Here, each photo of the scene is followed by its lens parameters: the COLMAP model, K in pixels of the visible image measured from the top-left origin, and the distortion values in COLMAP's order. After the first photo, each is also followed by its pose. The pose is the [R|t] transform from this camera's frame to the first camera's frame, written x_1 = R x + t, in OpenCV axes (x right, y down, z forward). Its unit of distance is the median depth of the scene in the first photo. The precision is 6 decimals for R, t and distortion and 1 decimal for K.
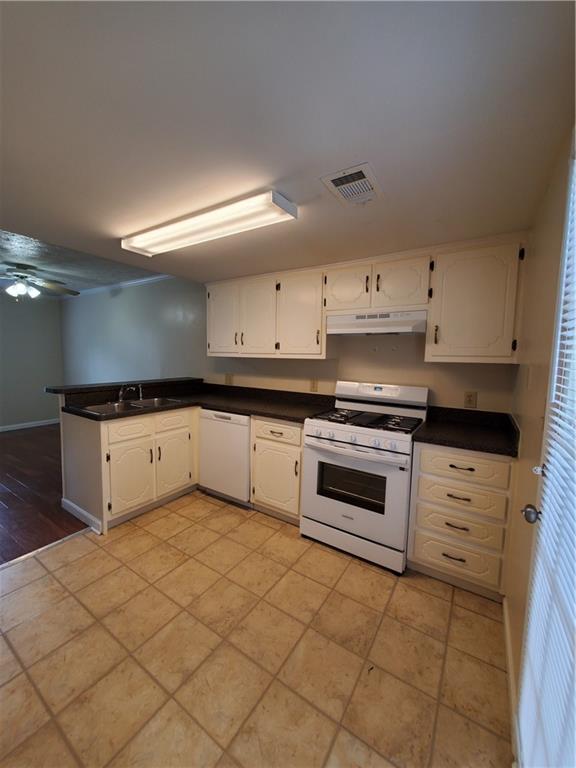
lens RADIAL K [[305.5, 0, 281.0], [0, 305.5, 384.4], [0, 0, 1]] dist [0.003149, 0.000461]
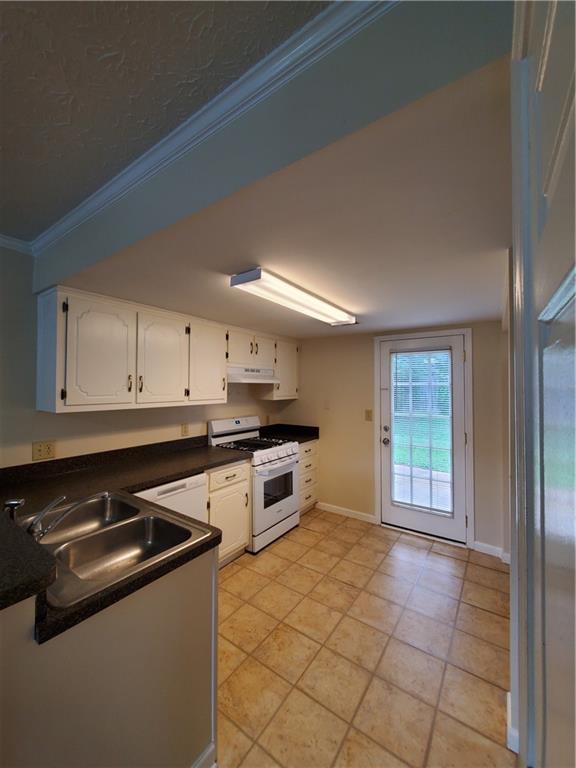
lens RADIAL K [[305.5, 0, 283.6], [0, 305.5, 385.0], [0, 0, 1]] dist [0.003149, 0.000461]
pose [[0.027111, -0.014119, 0.999533, -1.165429], [0.093572, 0.995546, 0.011525, -0.164813], [-0.995243, 0.093216, 0.028312, 0.852635]]
